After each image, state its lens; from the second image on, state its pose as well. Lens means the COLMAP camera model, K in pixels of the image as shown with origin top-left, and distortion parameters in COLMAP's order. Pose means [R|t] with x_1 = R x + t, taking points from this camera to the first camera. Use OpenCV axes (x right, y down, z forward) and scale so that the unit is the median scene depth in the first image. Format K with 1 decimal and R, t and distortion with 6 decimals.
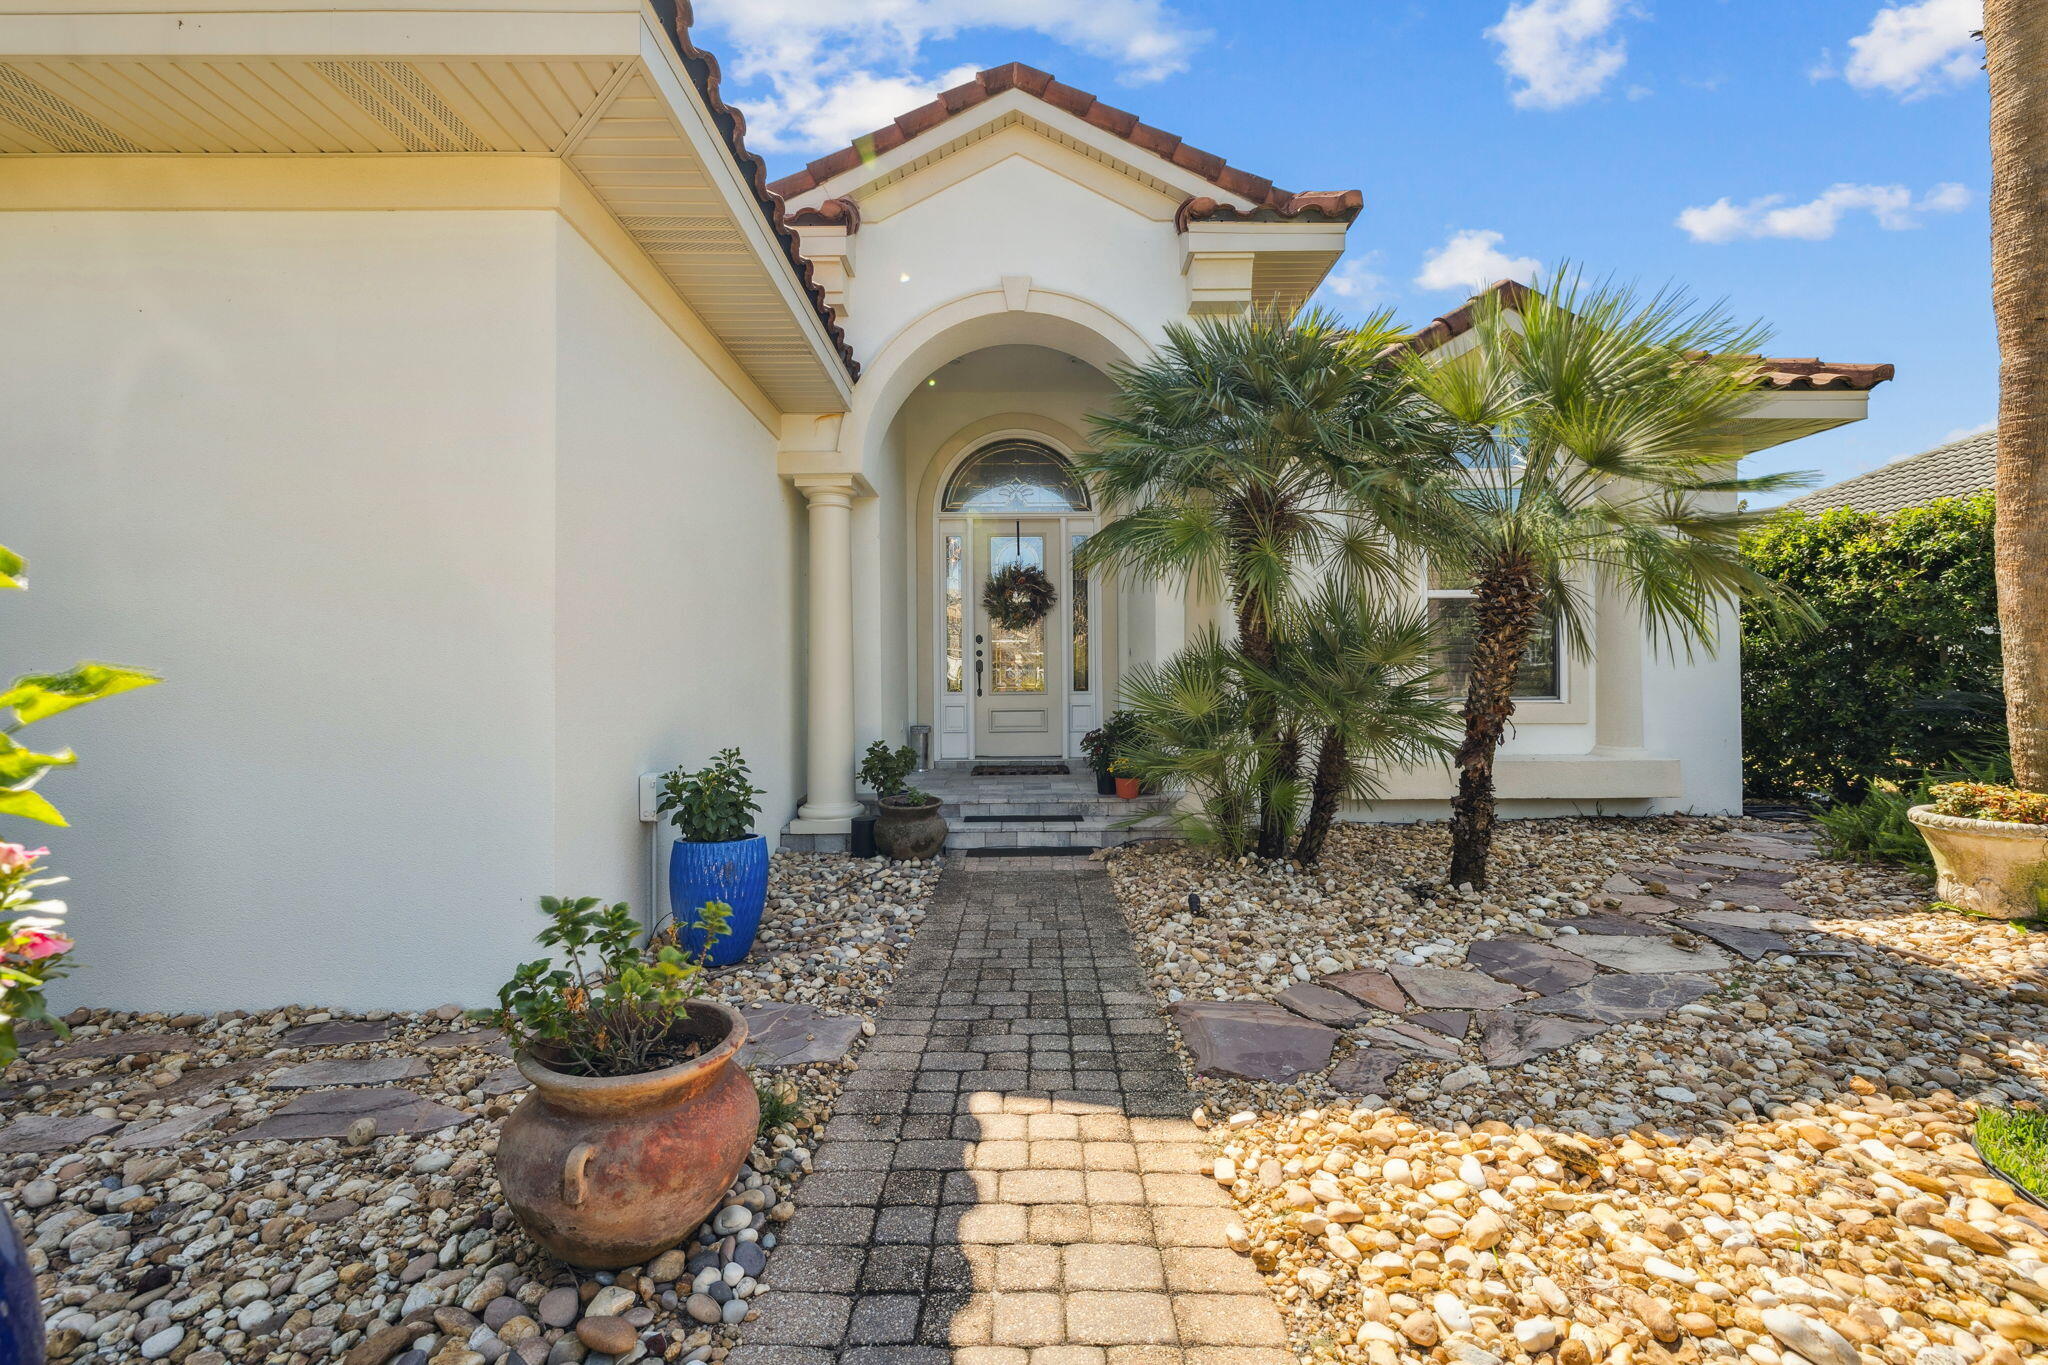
lens RADIAL K [[861.1, 0, 1022.6], [0, 861.1, 679.7], [0, 0, 1]] dist [0.001305, 0.000145]
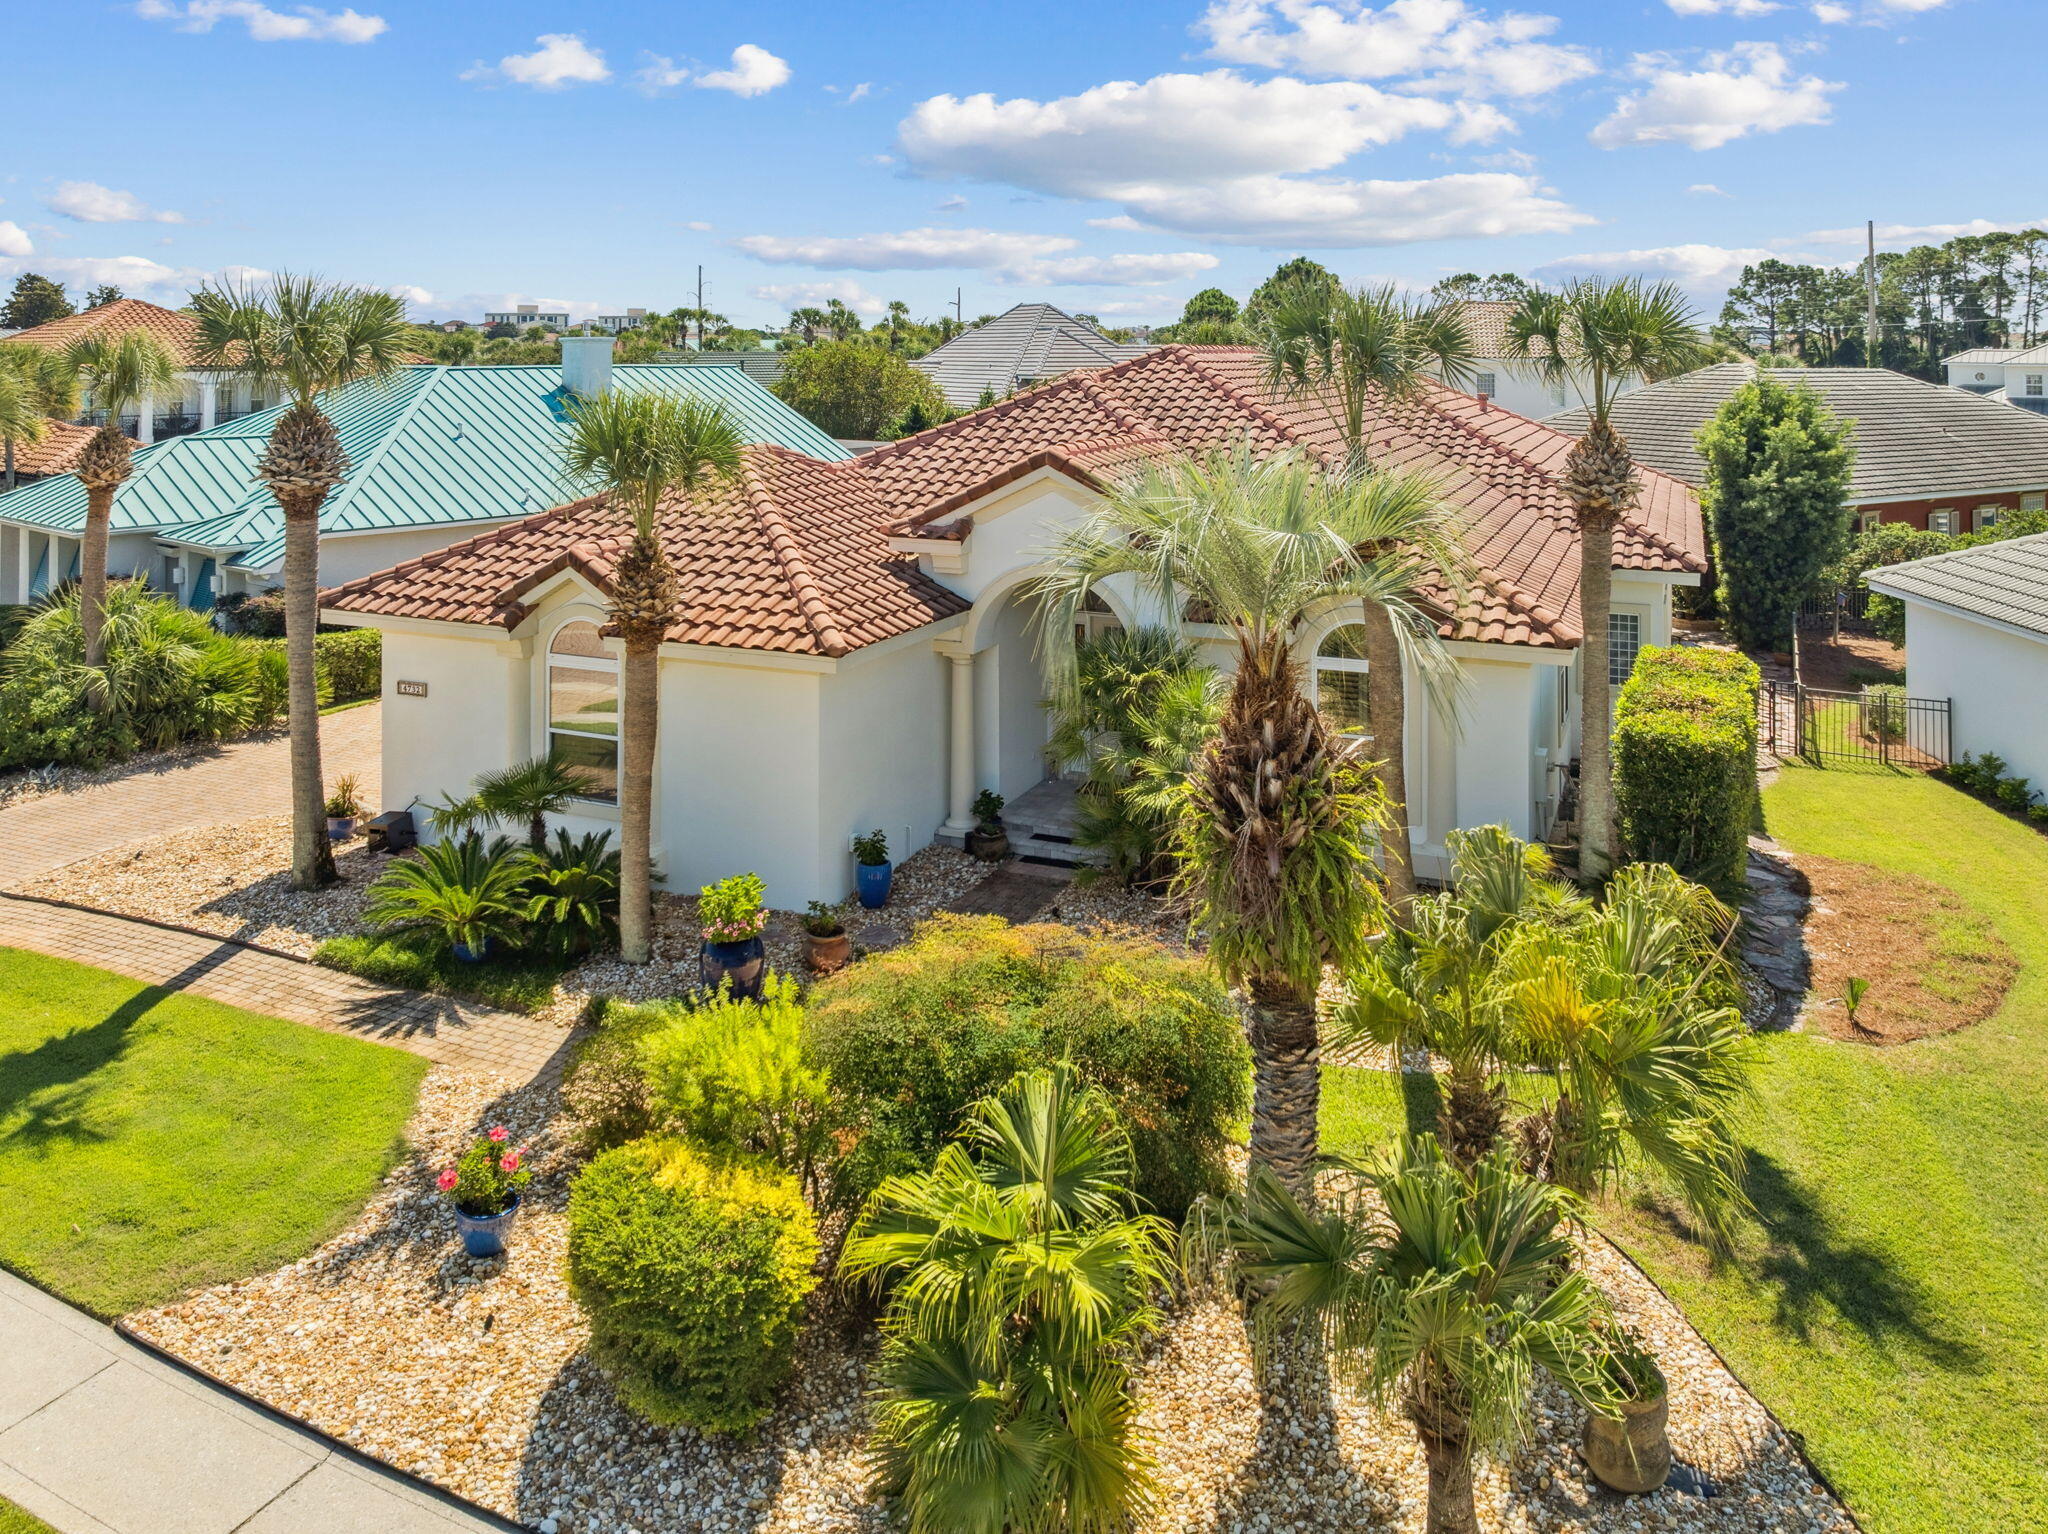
lens RADIAL K [[1449.4, 0, 1024.0], [0, 1449.4, 767.0], [0, 0, 1]] dist [-0.000345, -0.000033]
pose [[0.910970, 0.137023, -0.389047, 1.209853], [-0.022266, 0.958170, 0.285333, -0.944577], [0.411871, -0.251267, 0.875915, -1.825917]]
